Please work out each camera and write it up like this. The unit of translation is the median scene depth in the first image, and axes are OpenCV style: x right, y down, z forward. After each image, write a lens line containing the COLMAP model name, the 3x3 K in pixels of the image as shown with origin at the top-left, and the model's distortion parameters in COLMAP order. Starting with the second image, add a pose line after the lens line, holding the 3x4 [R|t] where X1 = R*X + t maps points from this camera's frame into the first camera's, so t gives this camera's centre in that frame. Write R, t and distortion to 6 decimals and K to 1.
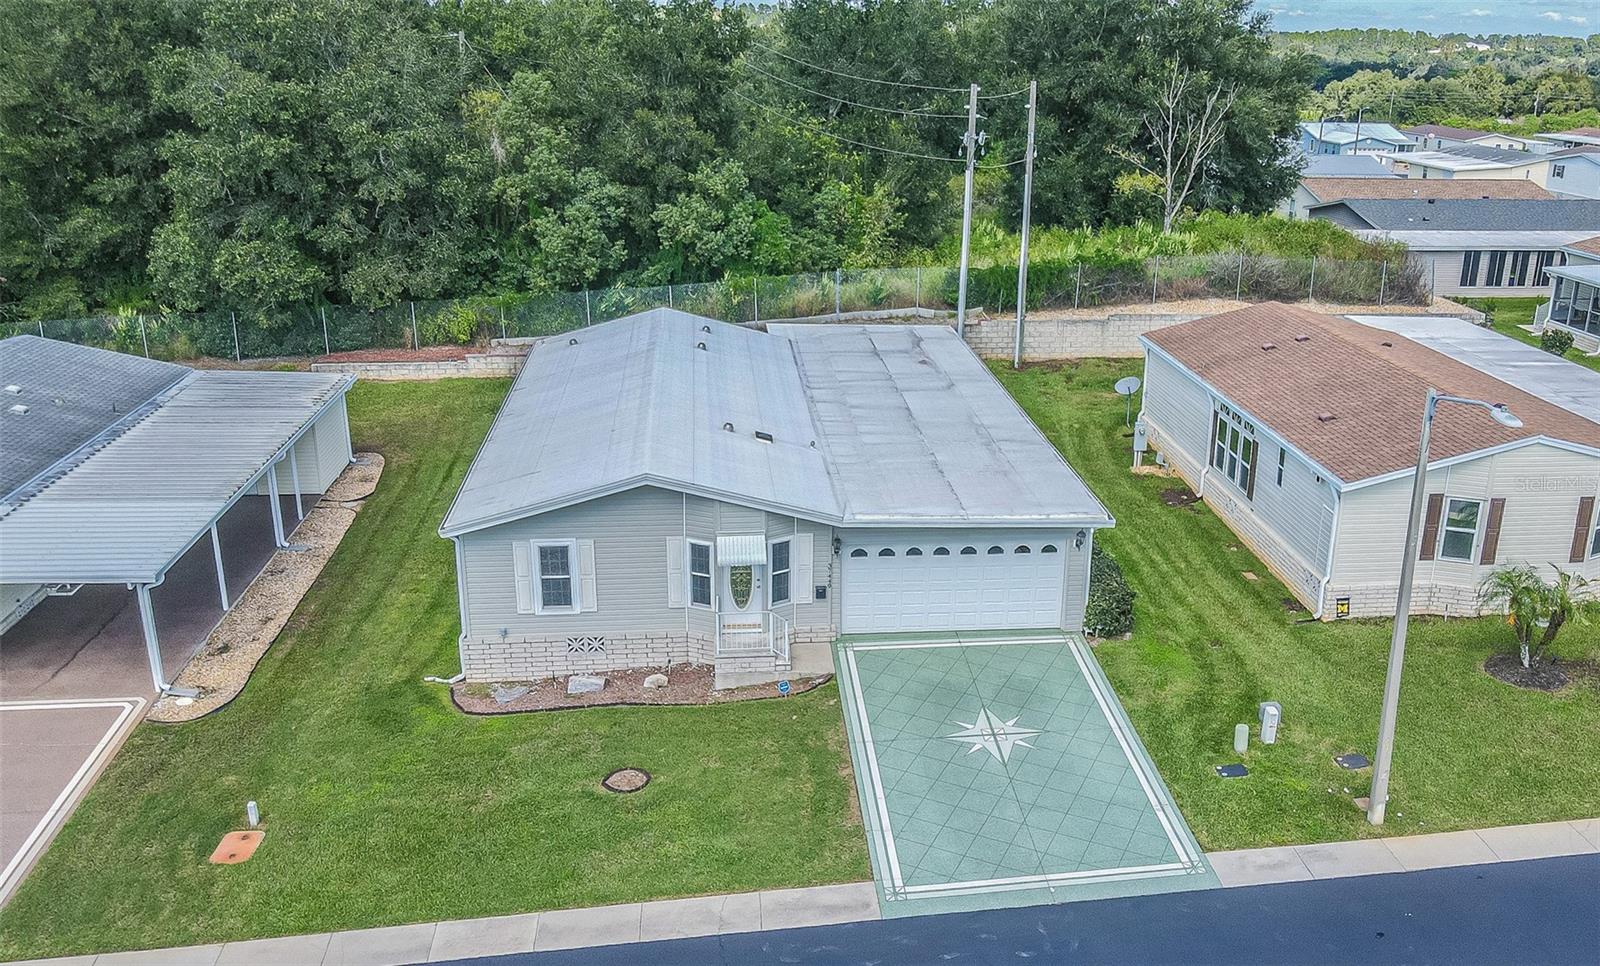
lens RADIAL K [[1382.7, 0, 914.3], [0, 1382.7, 508.3], [0, 0, 1]] dist [-0.010835, 0.043900]
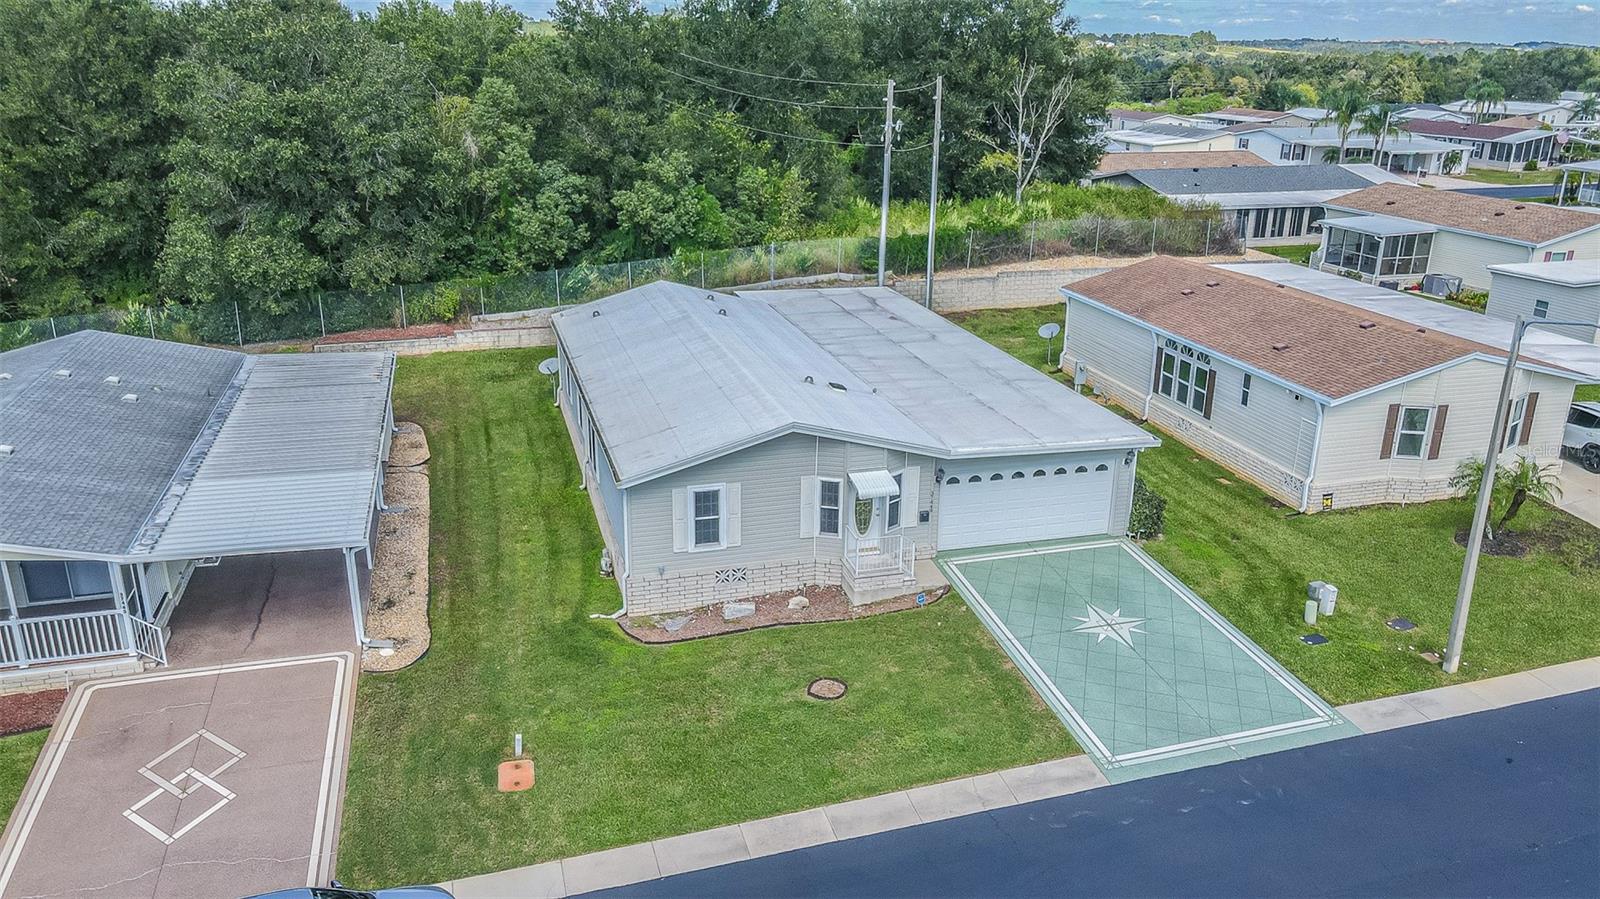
lens RADIAL K [[1188.9, 0, 800.0], [0, 1188.9, 449.5], [0, 0, 1]] dist [-0.009525, 0.042672]
pose [[0.990549, -0.058422, 0.124097, -0.250251], [0.058186, 0.998290, 0.005528, -0.006161], [-0.124208, 0.001745, 0.992255, 0.015909]]
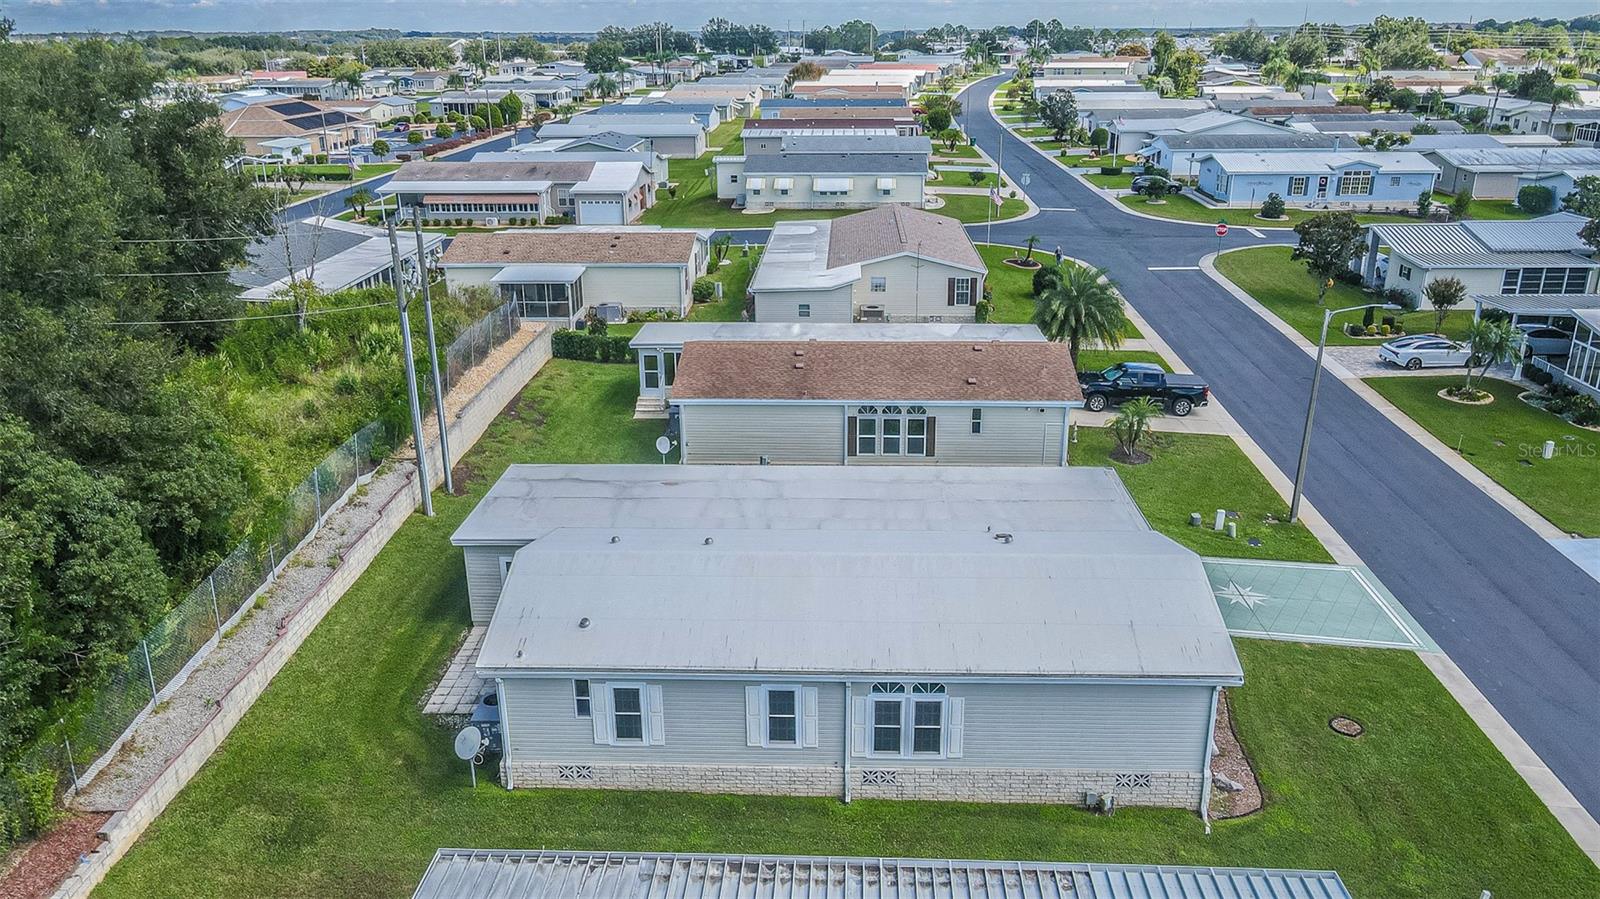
lens RADIAL K [[1188.9, 0, 800.0], [0, 1188.9, 449.5], [0, 0, 1]] dist [-0.009525, 0.042672]
pose [[0.181932, -0.353400, 0.917610, -0.967797], [0.333057, 0.900171, 0.280650, -0.427402], [-0.925188, 0.254558, 0.281473, 0.807931]]
